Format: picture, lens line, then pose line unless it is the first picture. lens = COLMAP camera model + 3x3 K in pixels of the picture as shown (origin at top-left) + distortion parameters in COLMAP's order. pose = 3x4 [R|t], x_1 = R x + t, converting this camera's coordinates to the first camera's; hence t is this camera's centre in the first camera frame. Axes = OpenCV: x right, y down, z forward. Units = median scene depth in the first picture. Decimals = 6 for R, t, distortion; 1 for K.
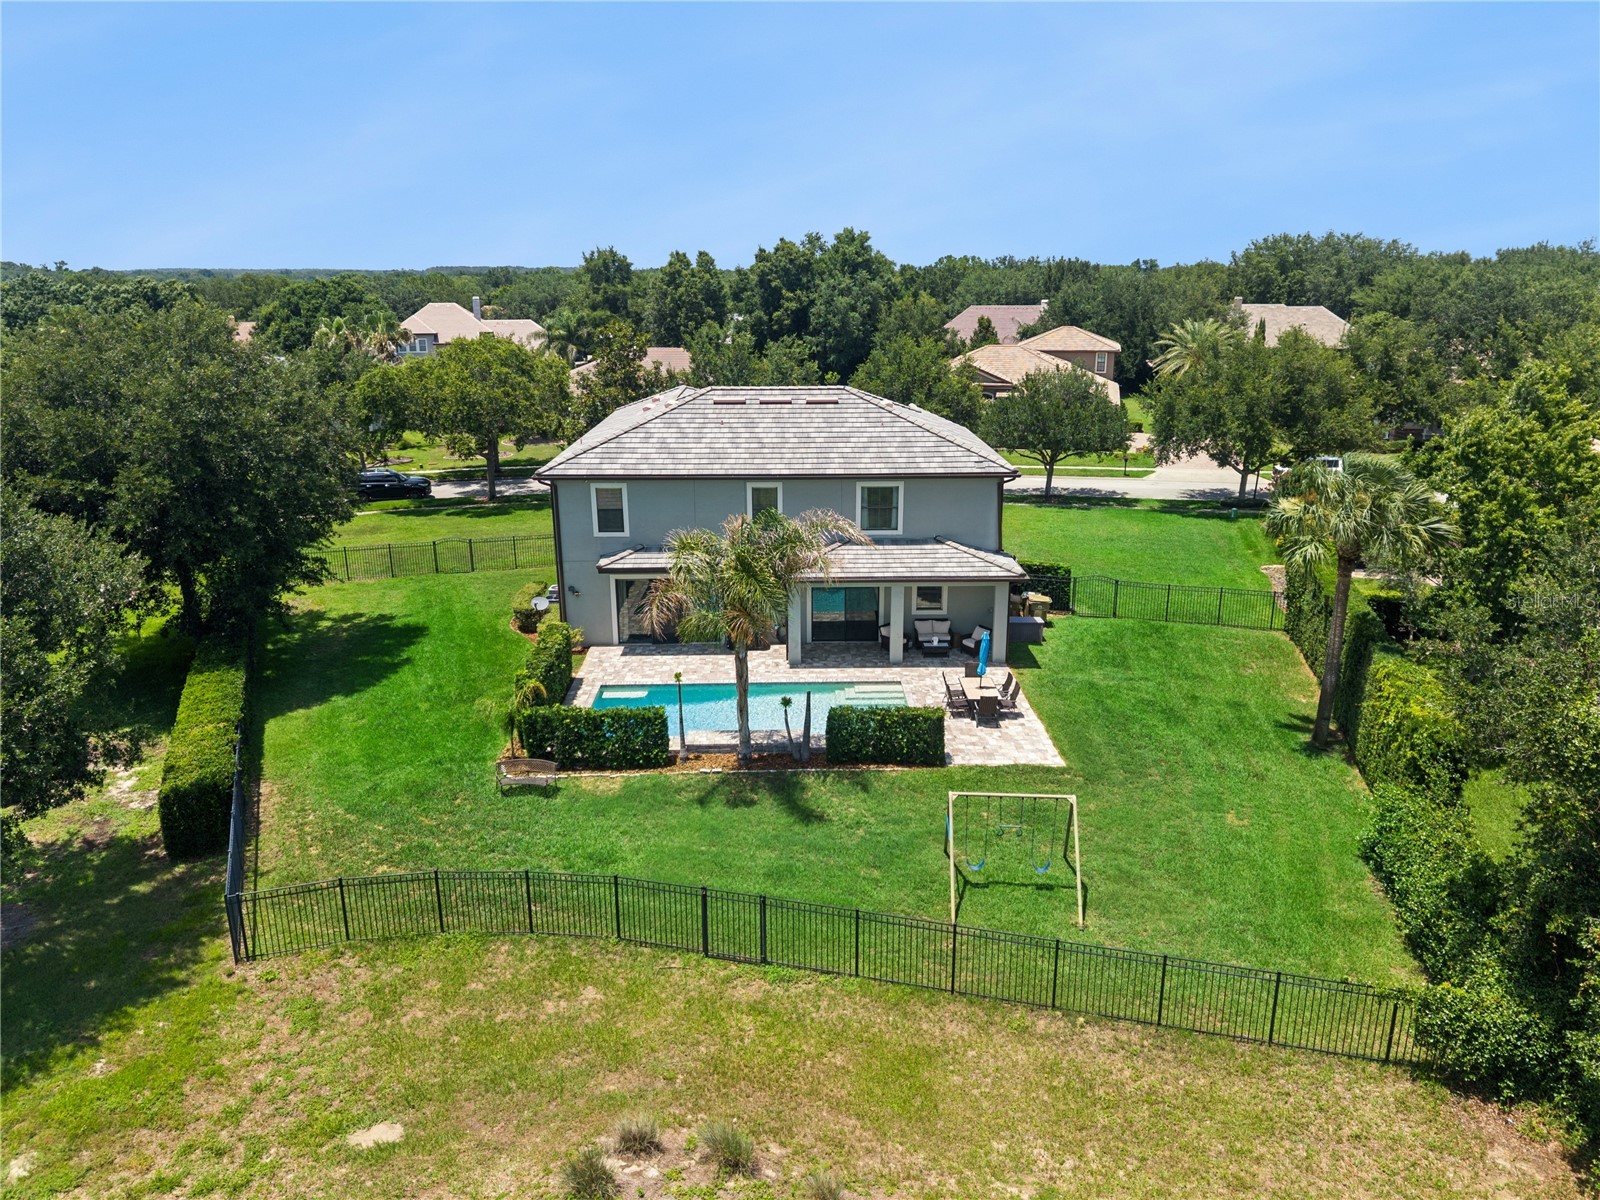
lens RADIAL K [[1077.6, 0, 806.7], [0, 1077.6, 600.1], [0, 0, 1]] dist [0.025505, -0.019598]
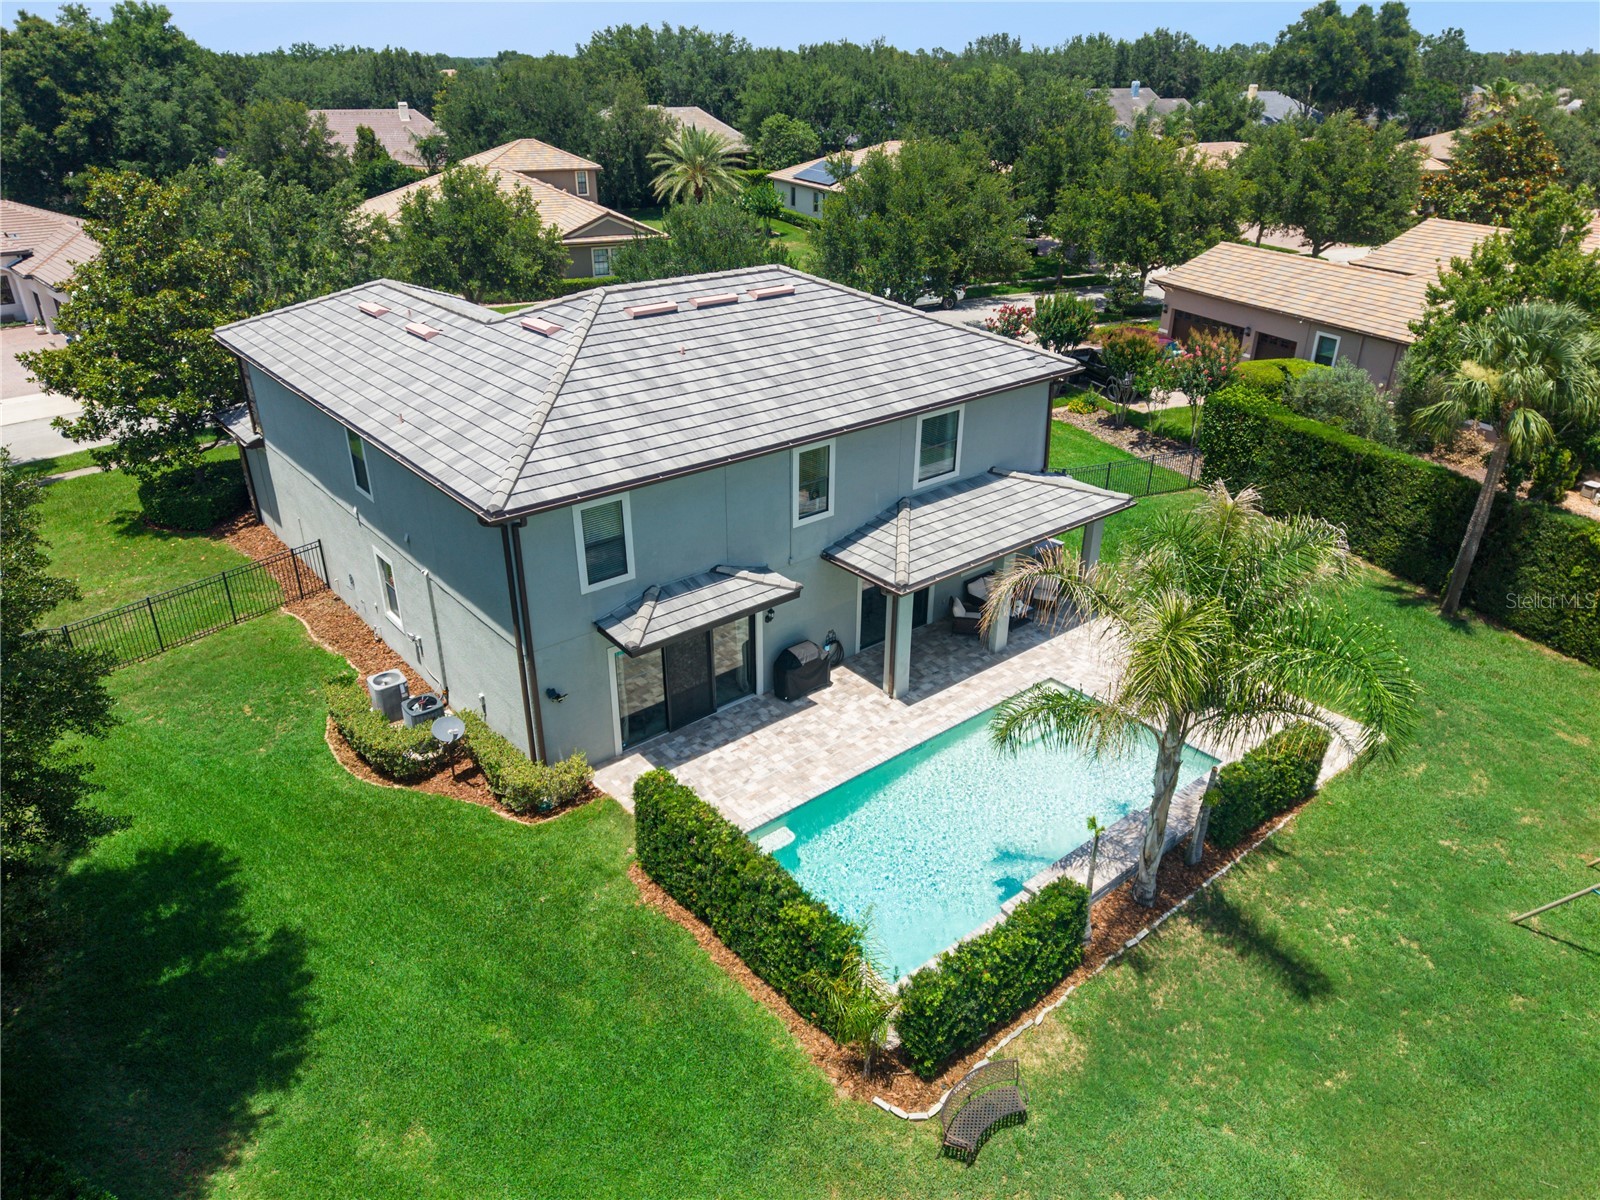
lens RADIAL K [[1077.6, 0, 806.7], [0, 1077.6, 600.1], [0, 0, 1]] dist [0.025505, -0.019598]
pose [[0.783283, -0.271871, 0.559065, -0.418311], [0.175593, 0.959439, 0.220556, -0.158780], [-0.596351, -0.074590, 0.799251, 0.478969]]
